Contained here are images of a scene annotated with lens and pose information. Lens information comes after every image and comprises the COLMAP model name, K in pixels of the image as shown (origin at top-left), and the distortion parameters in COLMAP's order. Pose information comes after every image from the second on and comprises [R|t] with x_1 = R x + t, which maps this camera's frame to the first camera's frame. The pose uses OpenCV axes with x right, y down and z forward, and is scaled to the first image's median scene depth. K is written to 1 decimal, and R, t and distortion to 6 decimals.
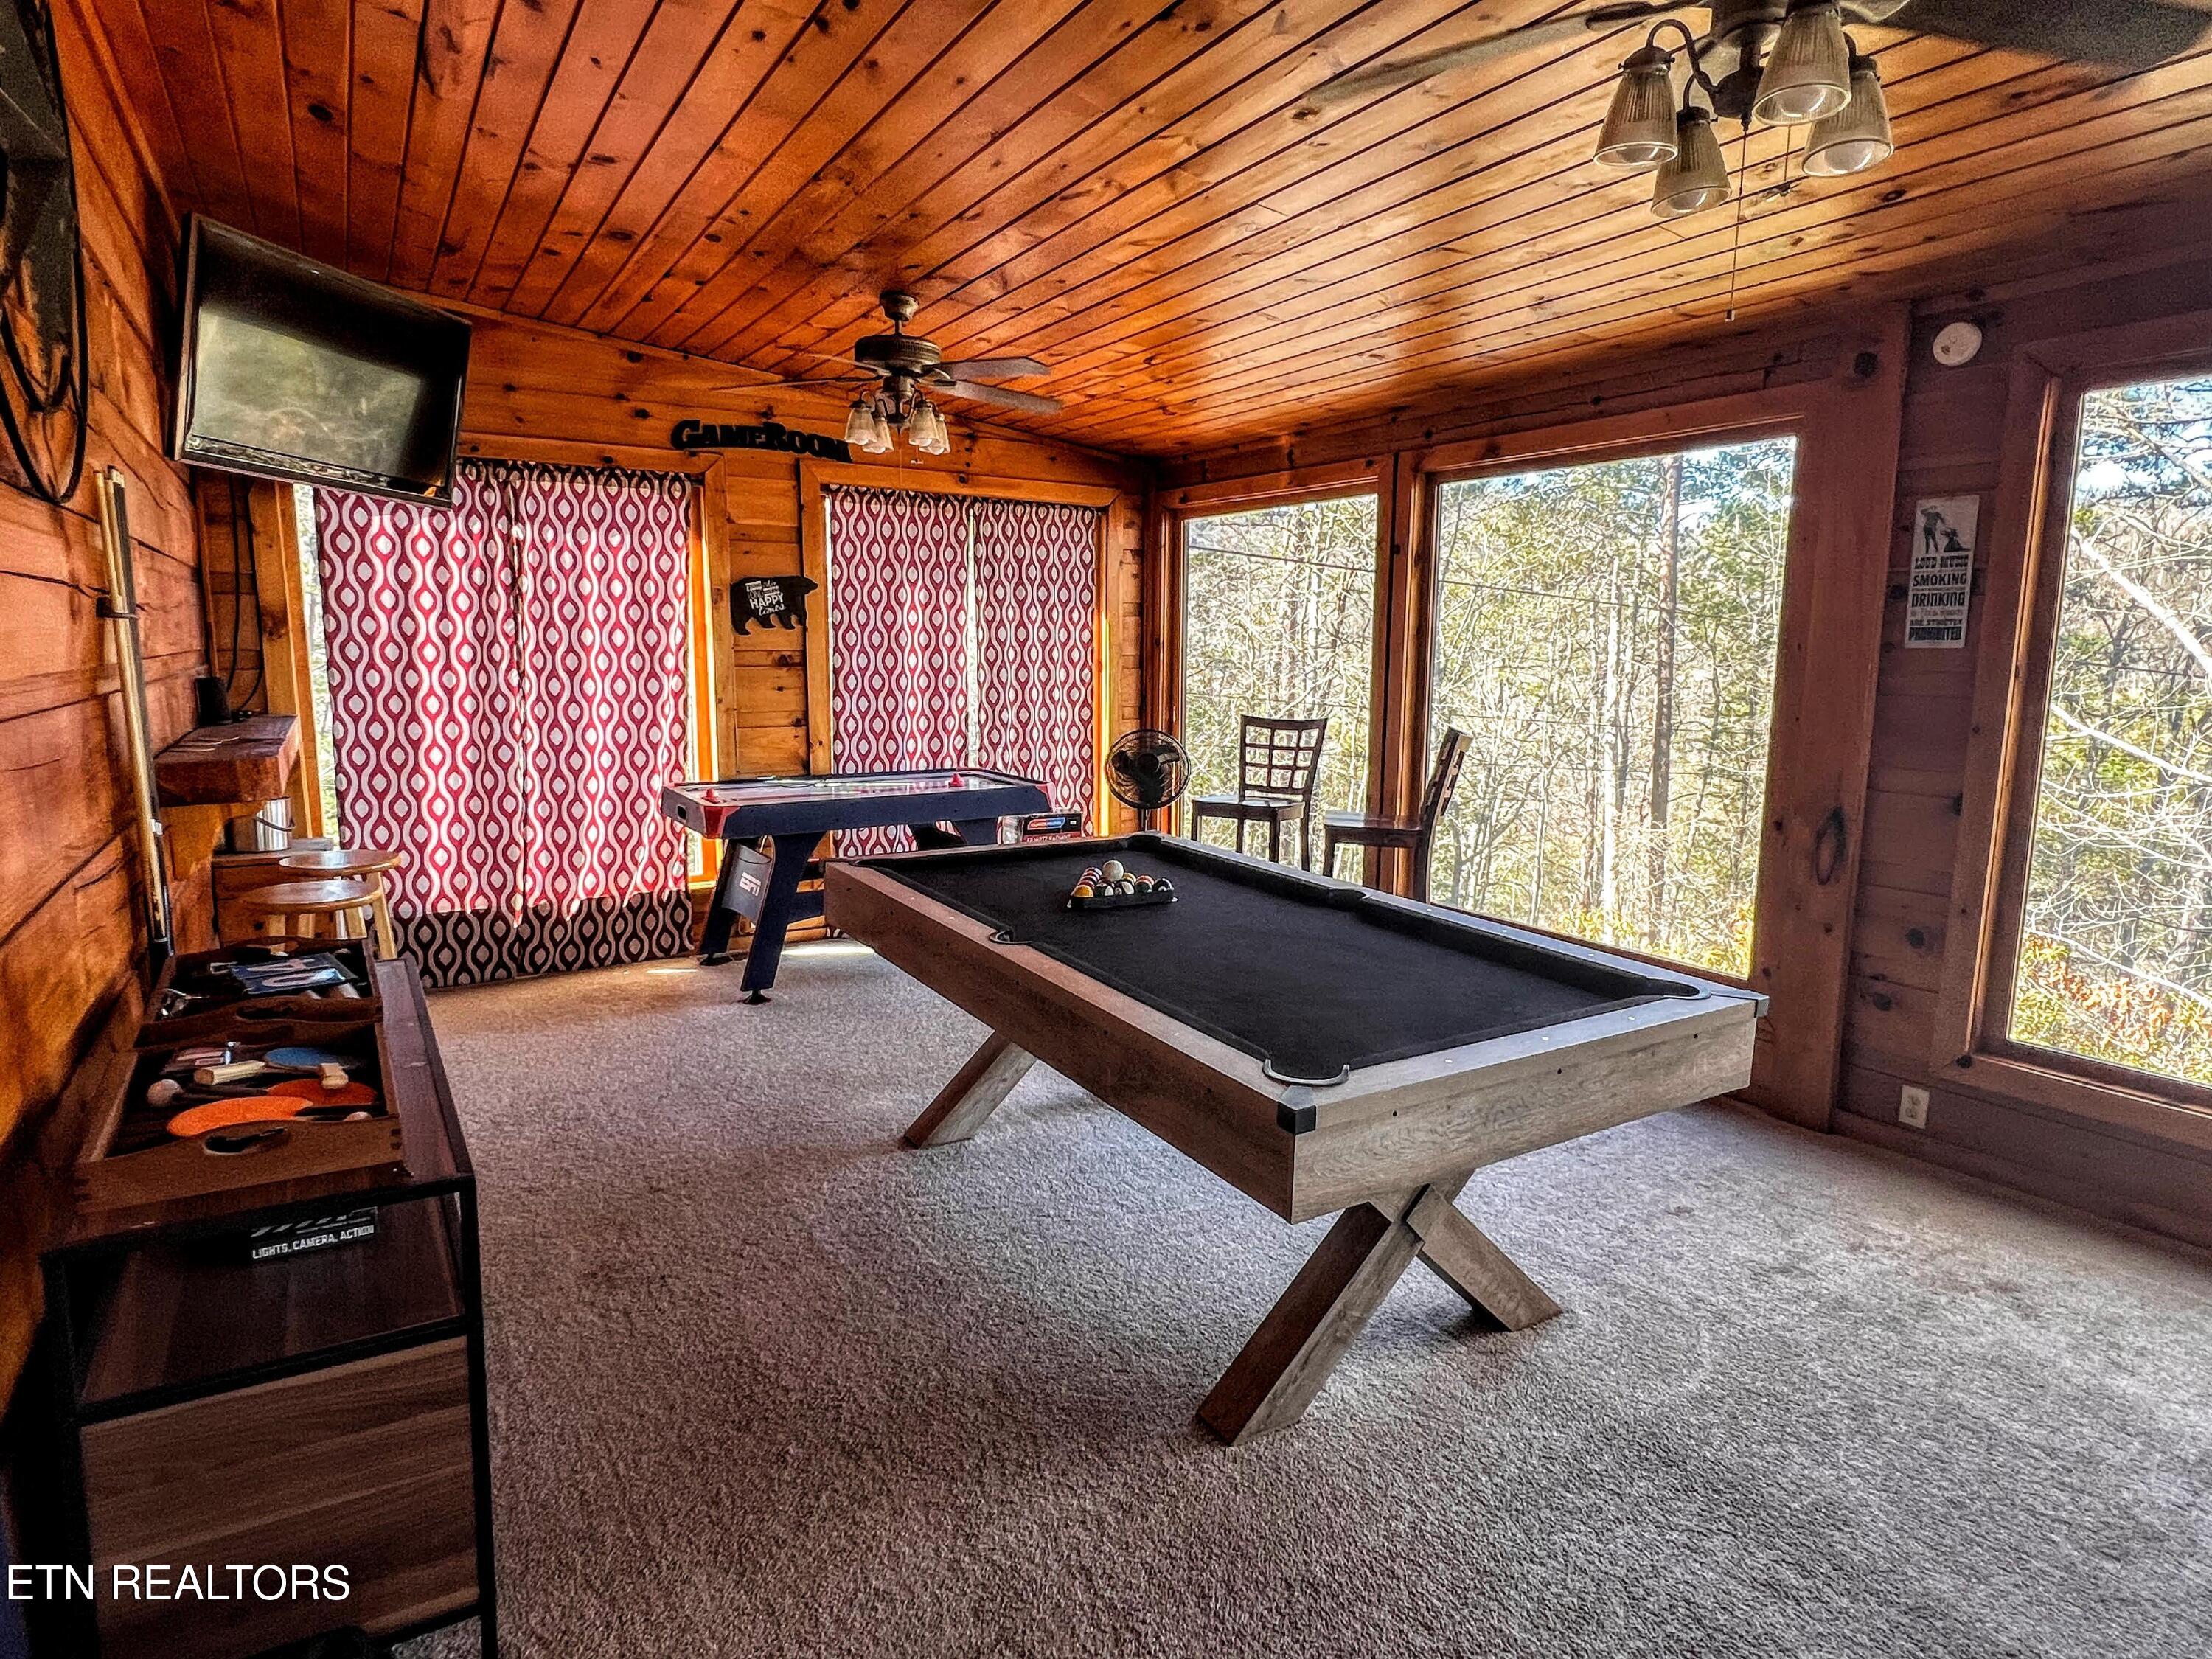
lens RADIAL K [[1211.5, 0, 1093.1], [0, 1211.5, 827.7], [0, 0, 1]] dist [0.008530, -0.000244]
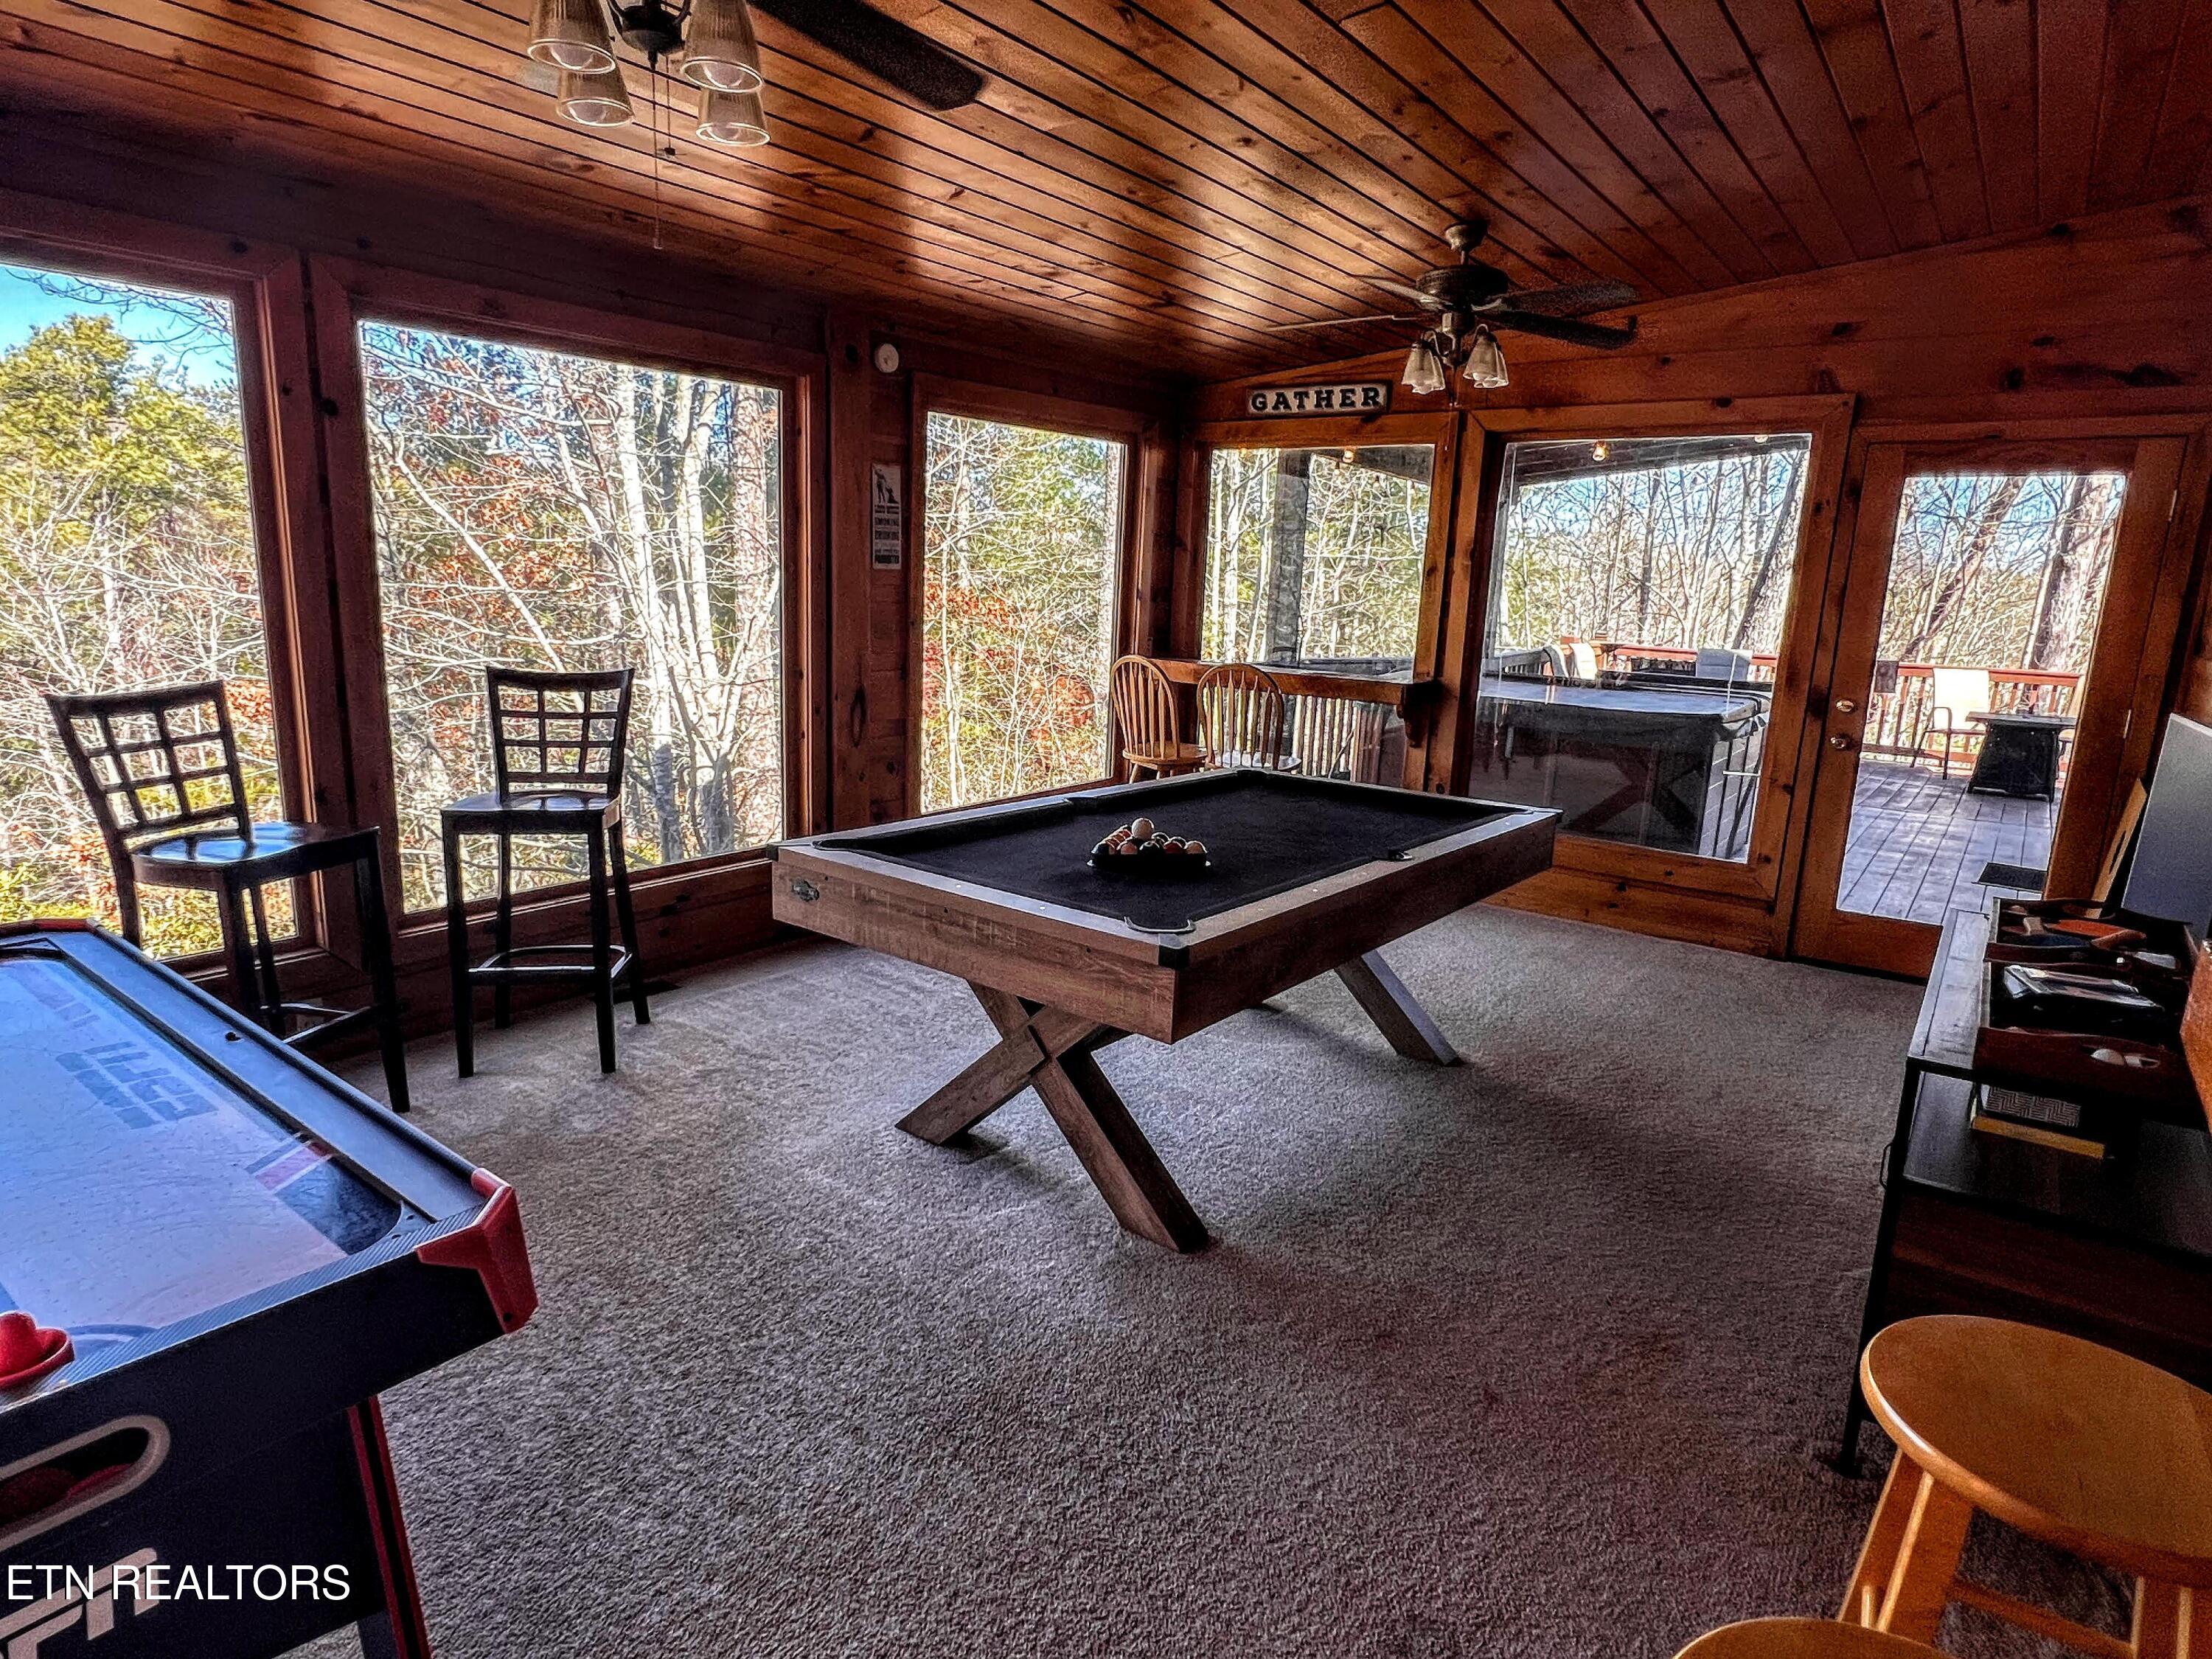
lens RADIAL K [[1211.5, 0, 1100.7], [0, 1211.5, 833.4], [0, 0, 1]] dist [0.008530, -0.000244]
pose [[-0.347886, -0.219076, 0.911582, -0.506021], [0.098939, 0.958307, 0.268064, -0.128923], [-0.932302, 0.183446, -0.311706, 0.789719]]
